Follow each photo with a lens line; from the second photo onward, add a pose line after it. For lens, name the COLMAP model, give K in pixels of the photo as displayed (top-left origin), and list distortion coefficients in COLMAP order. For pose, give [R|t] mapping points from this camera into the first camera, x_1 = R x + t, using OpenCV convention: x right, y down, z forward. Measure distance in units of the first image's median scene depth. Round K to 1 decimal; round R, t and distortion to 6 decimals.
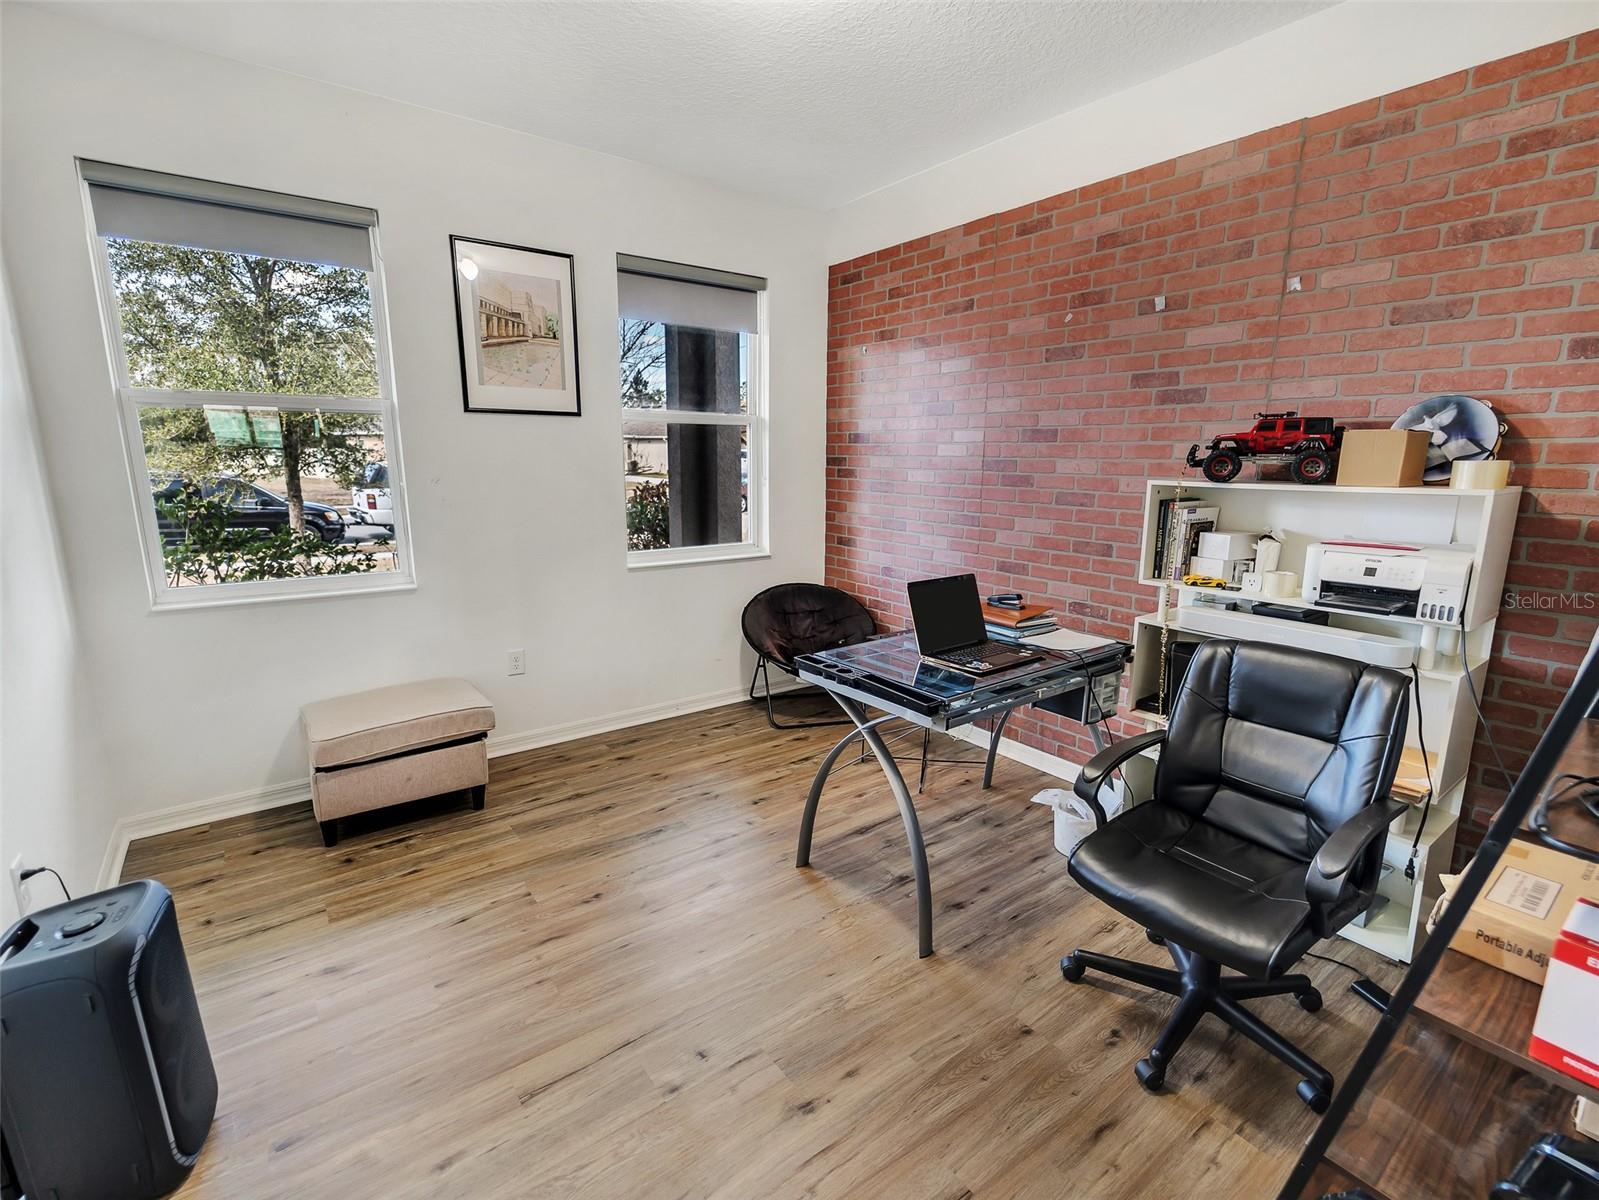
lens RADIAL K [[730.8, 0, 809.0], [0, 730.8, 598.4], [0, 0, 1]] dist [0.000356, -0.001131]
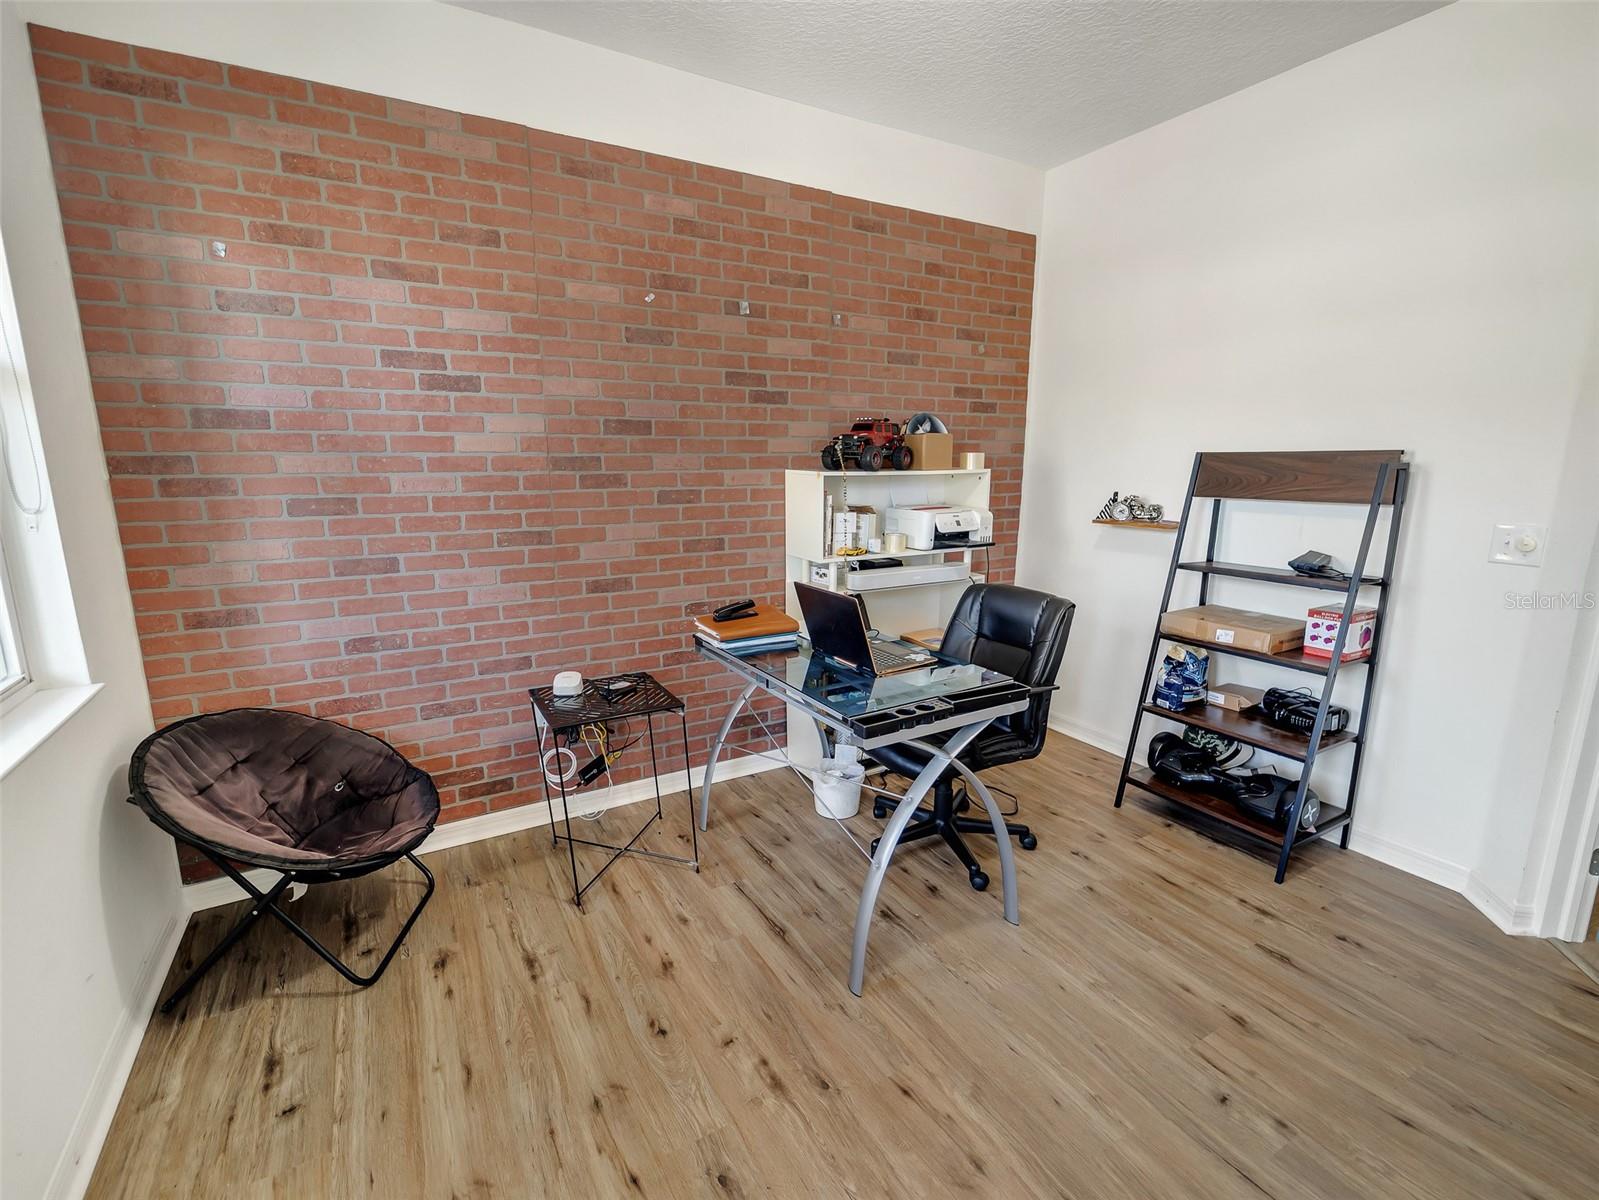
lens RADIAL K [[730.8, 0, 809.0], [0, 730.8, 598.4], [0, 0, 1]] dist [0.000356, -0.001131]
pose [[0.116852, -0.204205, 0.971929, -0.531466], [0.190197, 0.965121, 0.179907, -0.139779], [-0.974767, 0.163836, 0.151615, 0.681066]]
